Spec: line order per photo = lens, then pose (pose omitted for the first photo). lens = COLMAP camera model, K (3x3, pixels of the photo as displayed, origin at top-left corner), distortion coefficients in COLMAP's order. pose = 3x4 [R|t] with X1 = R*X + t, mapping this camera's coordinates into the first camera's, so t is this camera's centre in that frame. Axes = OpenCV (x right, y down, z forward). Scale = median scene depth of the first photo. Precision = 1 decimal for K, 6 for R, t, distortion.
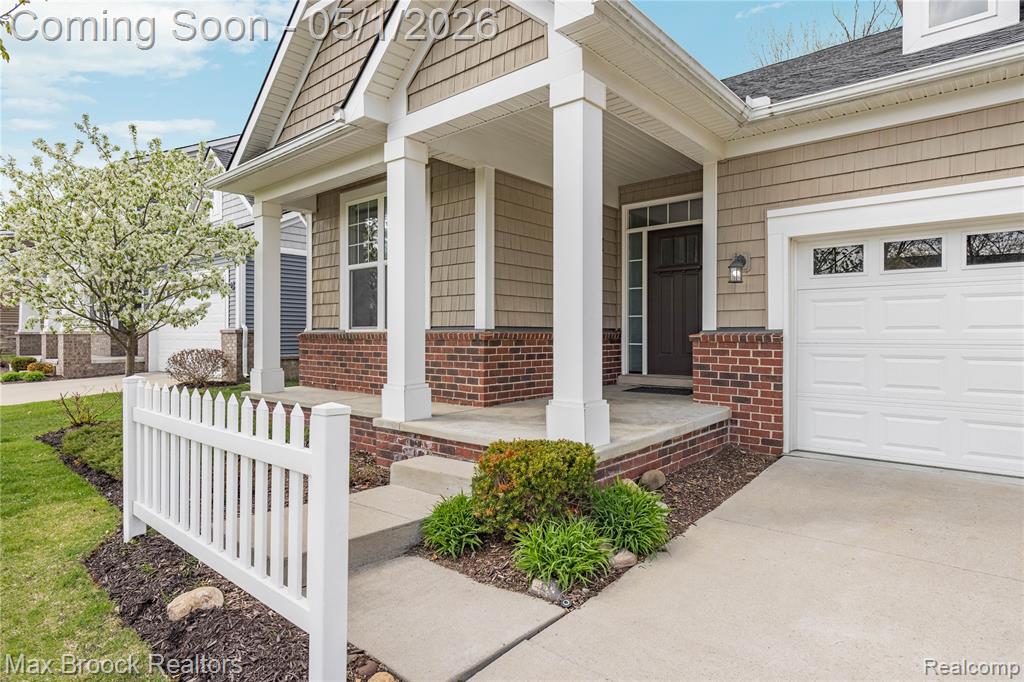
lens RADIAL K [[561.9, 0, 512.3], [0, 561.9, 337.3], [0, 0, 1]] dist [0.006107, 0.002665]
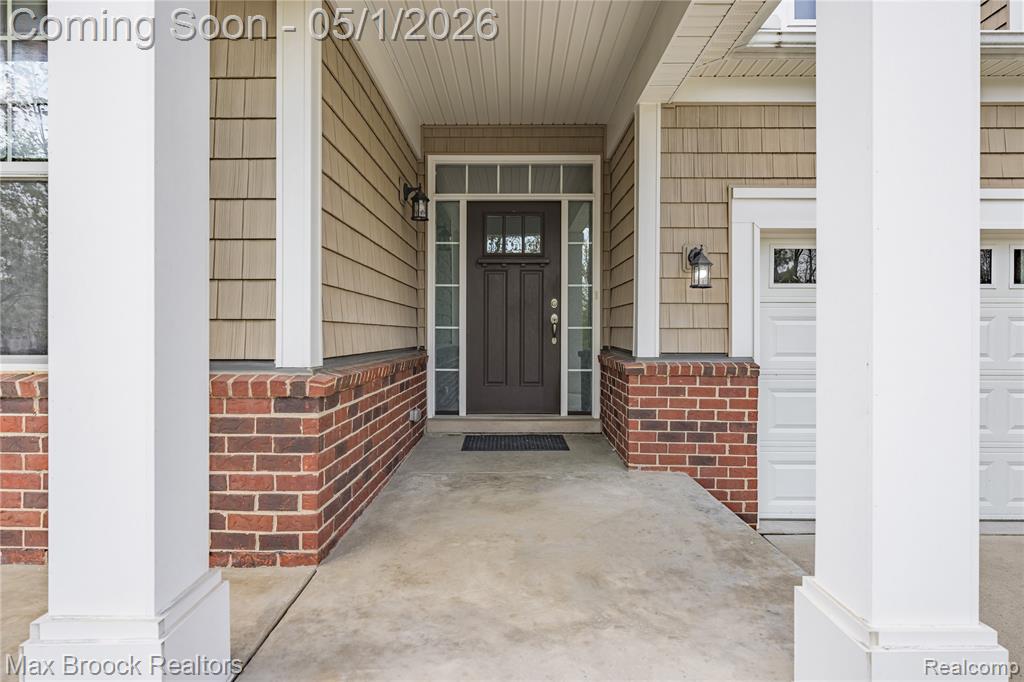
lens RADIAL K [[561.9, 0, 508.3], [0, 561.9, 338.5], [0, 0, 1]] dist [0.006107, 0.002665]
pose [[0.764880, -0.002648, 0.644167, -0.203944], [-0.000838, 0.999987, 0.005106, -0.038565], [-0.644172, -0.004446, 0.764868, 0.612670]]
